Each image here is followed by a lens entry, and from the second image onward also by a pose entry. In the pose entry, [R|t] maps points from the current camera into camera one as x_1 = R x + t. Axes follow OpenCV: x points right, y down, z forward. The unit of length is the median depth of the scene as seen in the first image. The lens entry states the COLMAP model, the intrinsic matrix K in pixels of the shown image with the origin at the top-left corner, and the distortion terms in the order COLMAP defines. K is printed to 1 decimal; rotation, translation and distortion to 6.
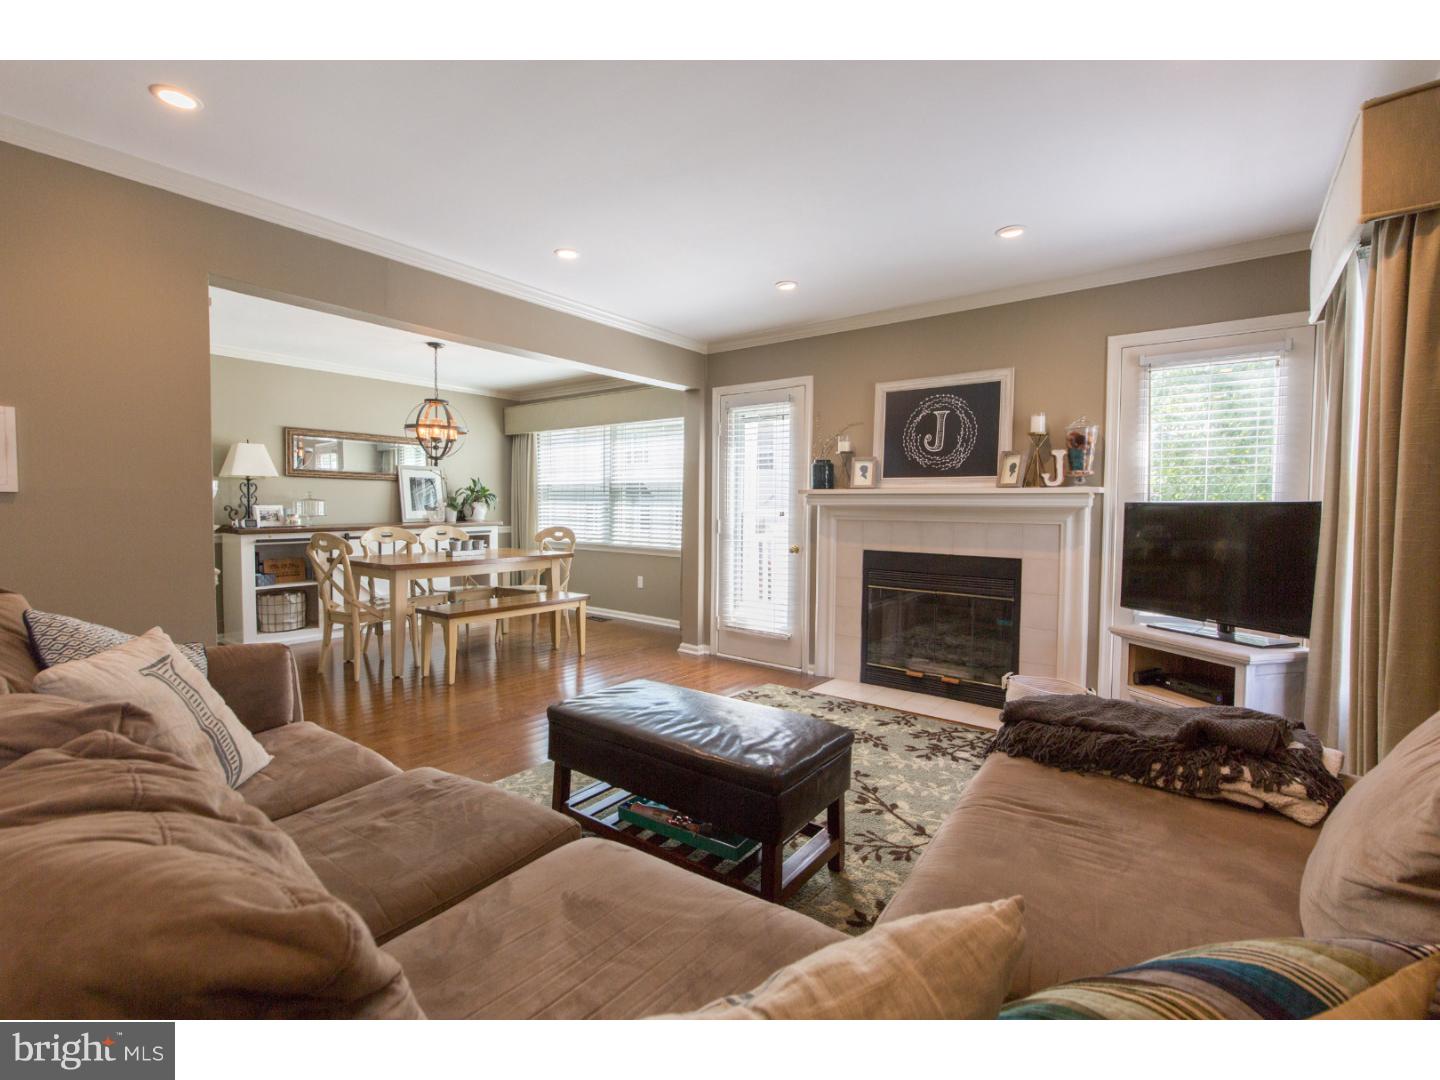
lens RADIAL K [[646.5, 0, 728.8], [0, 646.5, 531.3], [0, 0, 1]] dist [-0.001172, -0.000505]
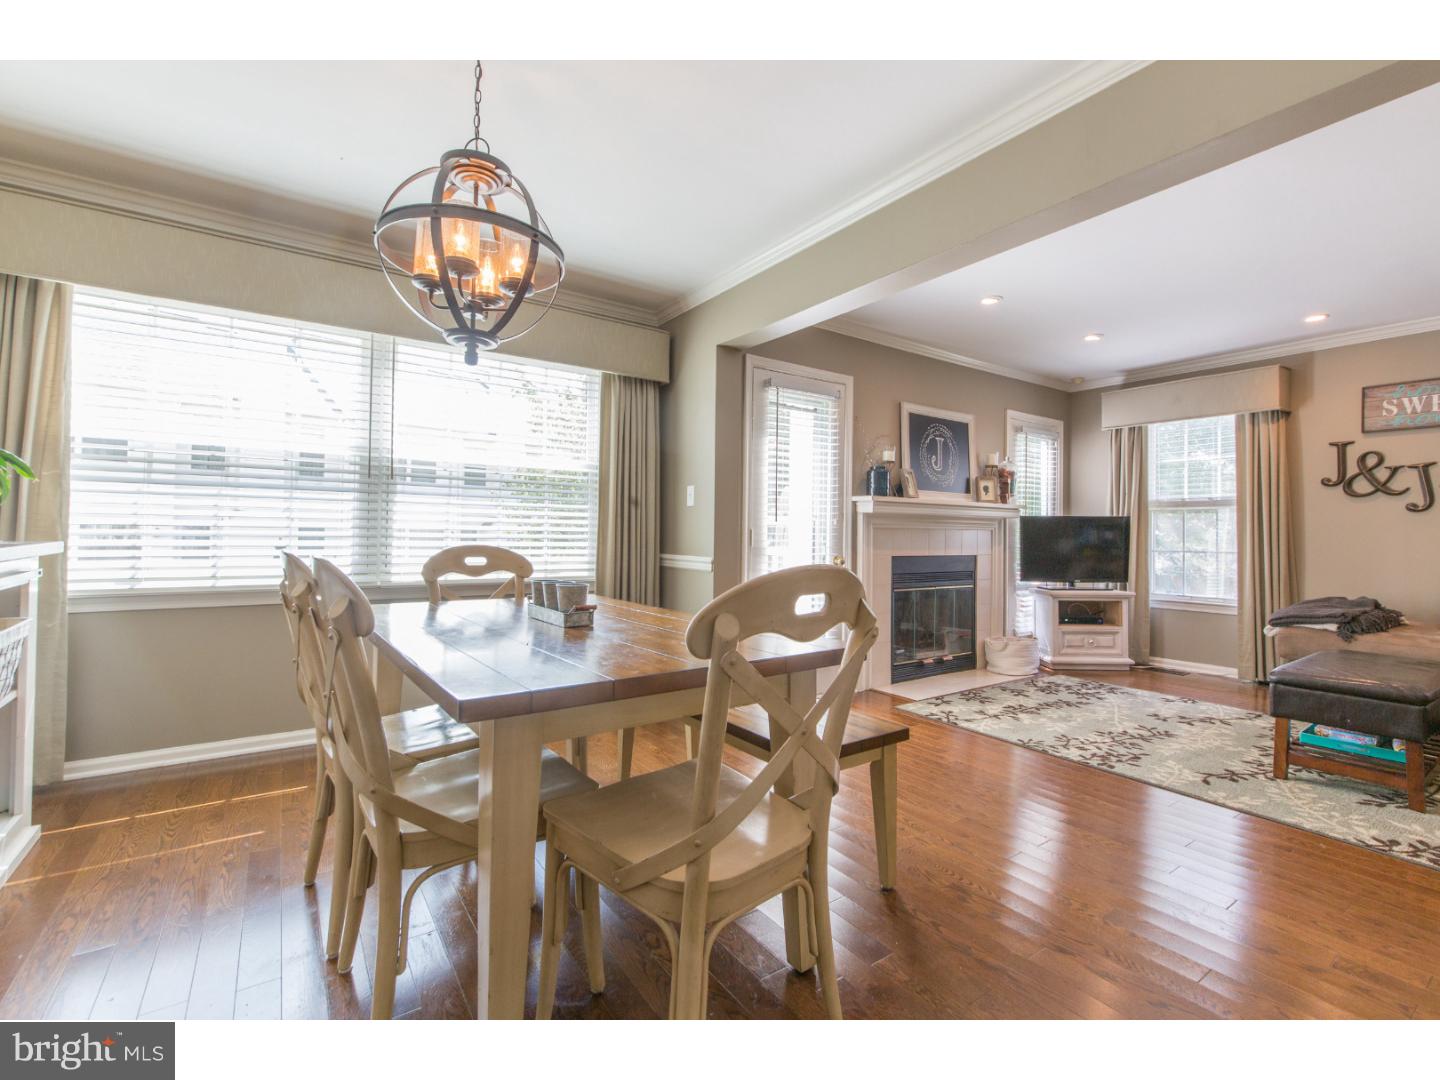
lens RADIAL K [[646.5, 0, 726.3], [0, 646.5, 530.3], [0, 0, 1]] dist [-0.001172, -0.000505]
pose [[0.303365, 0.001085, 0.952874, -0.900209], [0.030285, 0.999483, -0.010780, -0.010848], [-0.952393, 0.032128, 0.303175, 0.968037]]
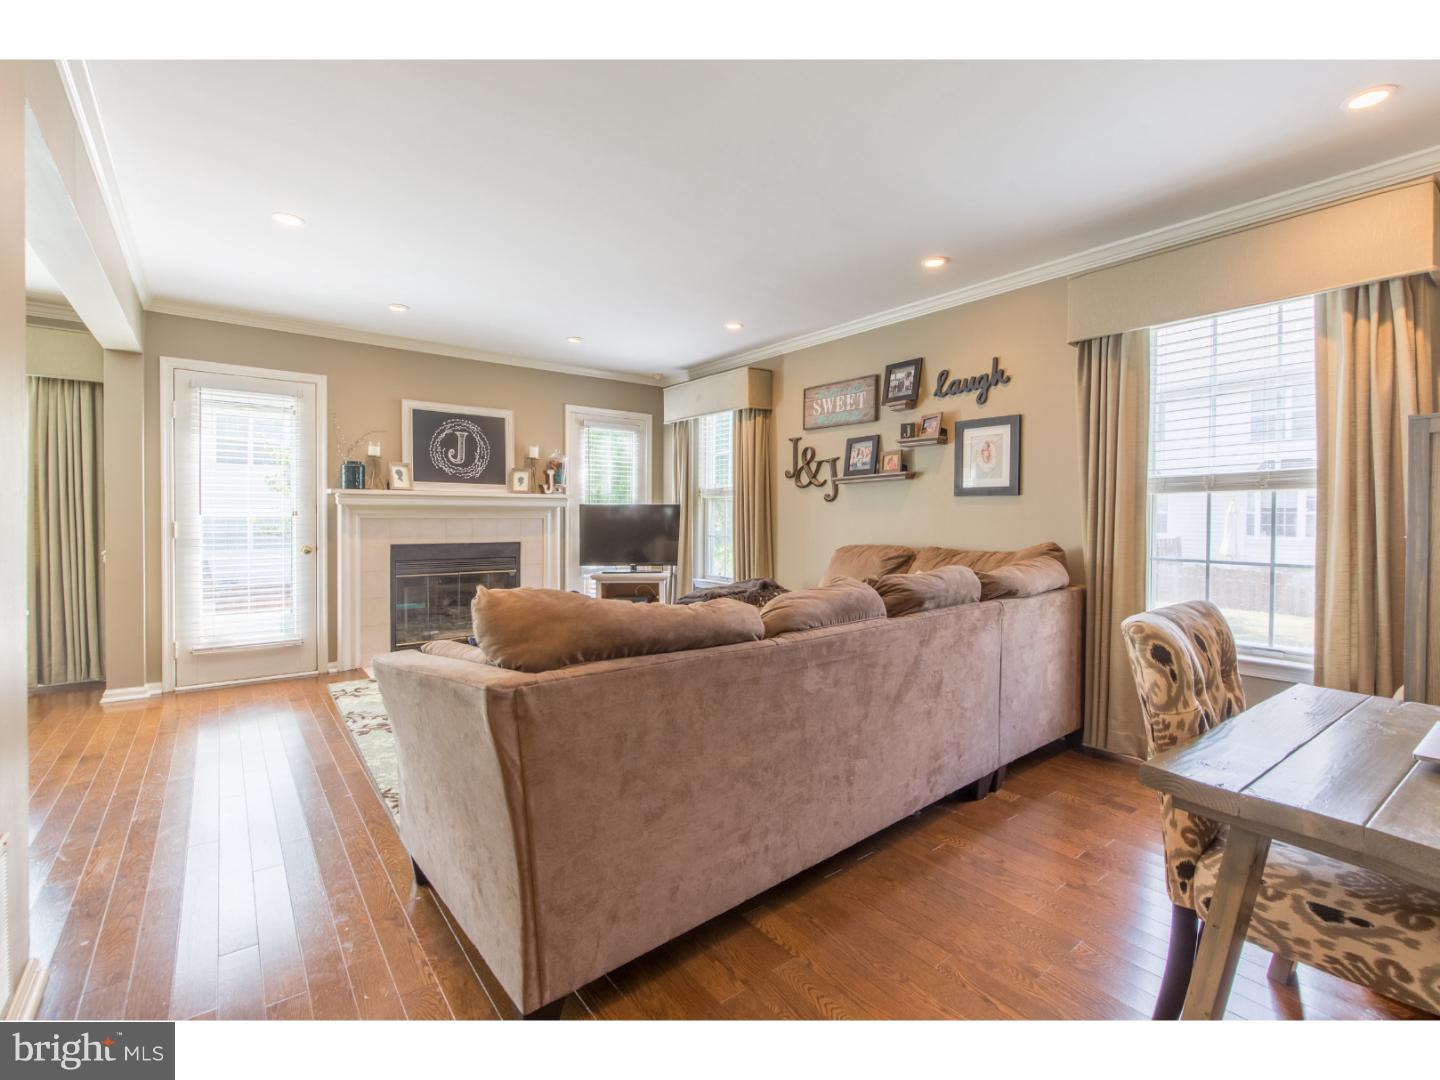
lens RADIAL K [[646.5, 0, 726.8], [0, 646.5, 527.3], [0, 0, 1]] dist [-0.001172, -0.000505]
pose [[0.245926, -0.027231, 0.968906, -0.758000], [0.036947, 0.999142, 0.018703, -0.000634], [-0.968584, 0.031199, 0.246721, 0.163864]]
